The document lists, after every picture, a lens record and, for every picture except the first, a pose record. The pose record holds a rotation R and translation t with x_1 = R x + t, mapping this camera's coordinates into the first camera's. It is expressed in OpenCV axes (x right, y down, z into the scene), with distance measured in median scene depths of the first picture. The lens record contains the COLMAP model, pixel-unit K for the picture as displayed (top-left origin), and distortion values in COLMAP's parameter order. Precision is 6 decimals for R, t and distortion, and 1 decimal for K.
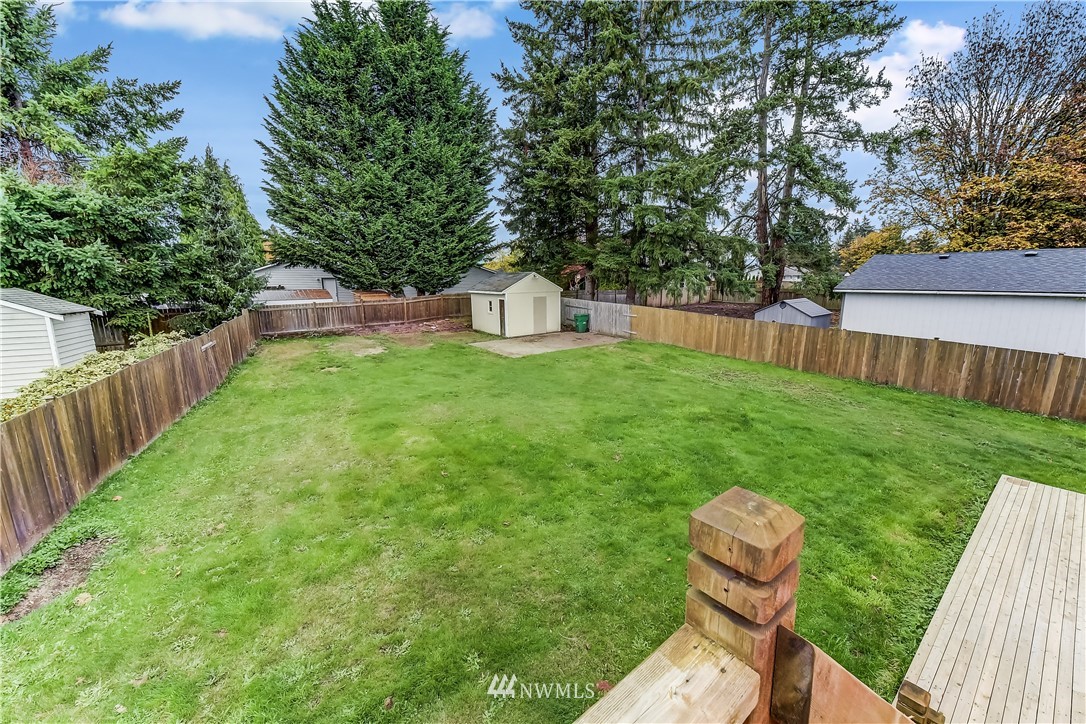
lens RADIAL K [[429.4, 0, 549.7], [0, 429.4, 362.2], [0, 0, 1]] dist [0.005706, -0.001687]
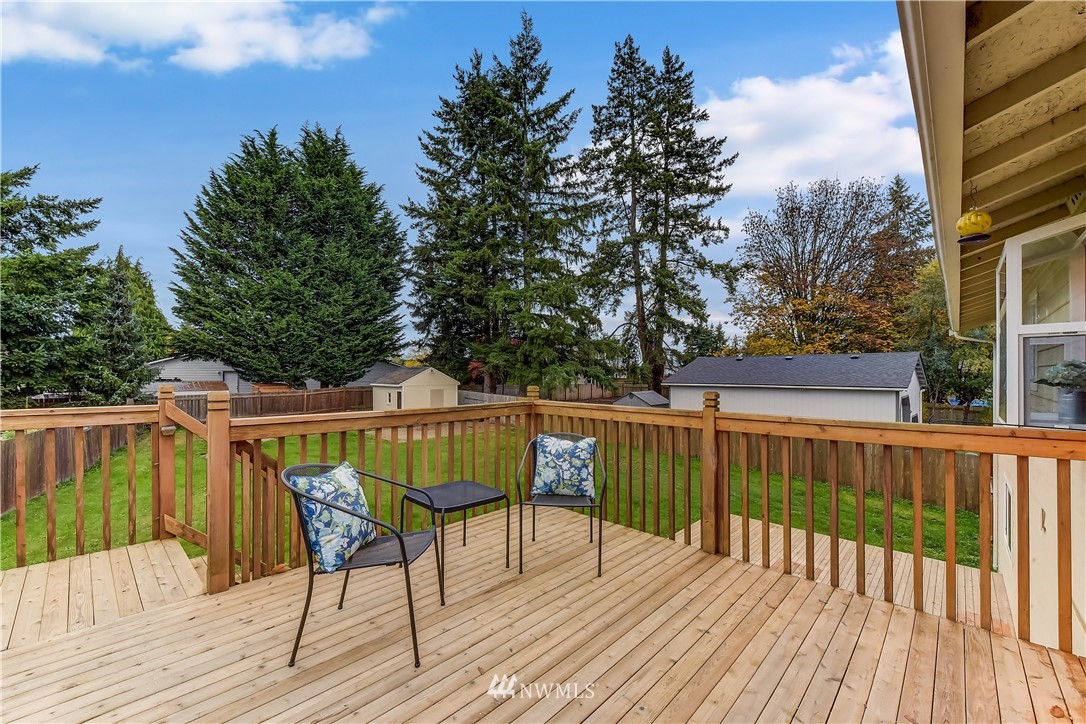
lens RADIAL K [[429.4, 0, 545.9], [0, 429.4, 370.5], [0, 0, 1]] dist [0.005706, -0.001687]
pose [[0.989793, 0.010562, 0.142124, 0.100588], [0.018535, 0.979239, -0.201860, 0.028670], [-0.141305, 0.202434, 0.969048, -0.120959]]
